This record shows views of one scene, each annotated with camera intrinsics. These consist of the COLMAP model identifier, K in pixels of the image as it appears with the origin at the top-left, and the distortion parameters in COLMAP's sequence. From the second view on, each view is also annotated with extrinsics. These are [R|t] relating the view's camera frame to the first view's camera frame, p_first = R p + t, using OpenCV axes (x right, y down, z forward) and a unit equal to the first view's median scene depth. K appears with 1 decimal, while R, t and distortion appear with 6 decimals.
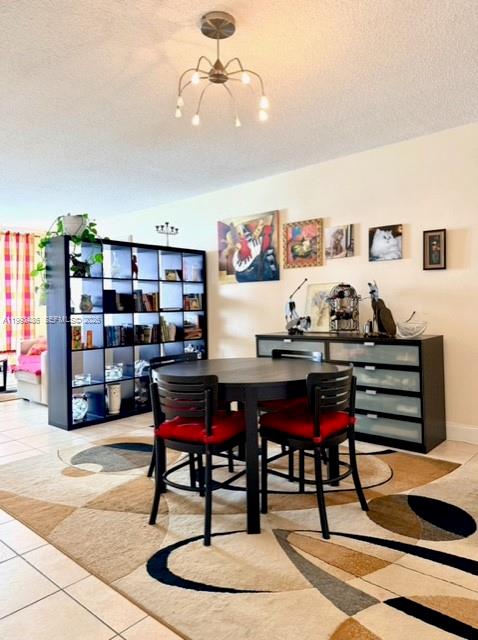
lens RADIAL K [[452.9, 0, 227.3], [0, 452.9, 319.2], [0, 0, 1]] dist [0.105192, -0.131717]
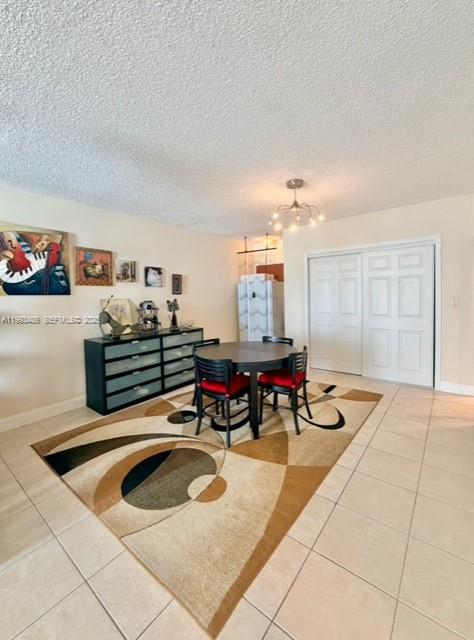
lens RADIAL K [[271.7, 0, 237.0], [0, 271.7, 320.0], [0, 0, 1]] dist [-0.000999, -0.000082]
pose [[-0.076079, -0.069749, 0.994659, -0.676301], [0.049926, 0.996033, 0.073664, -0.060421], [-0.995851, 0.055264, -0.072295, 0.731983]]
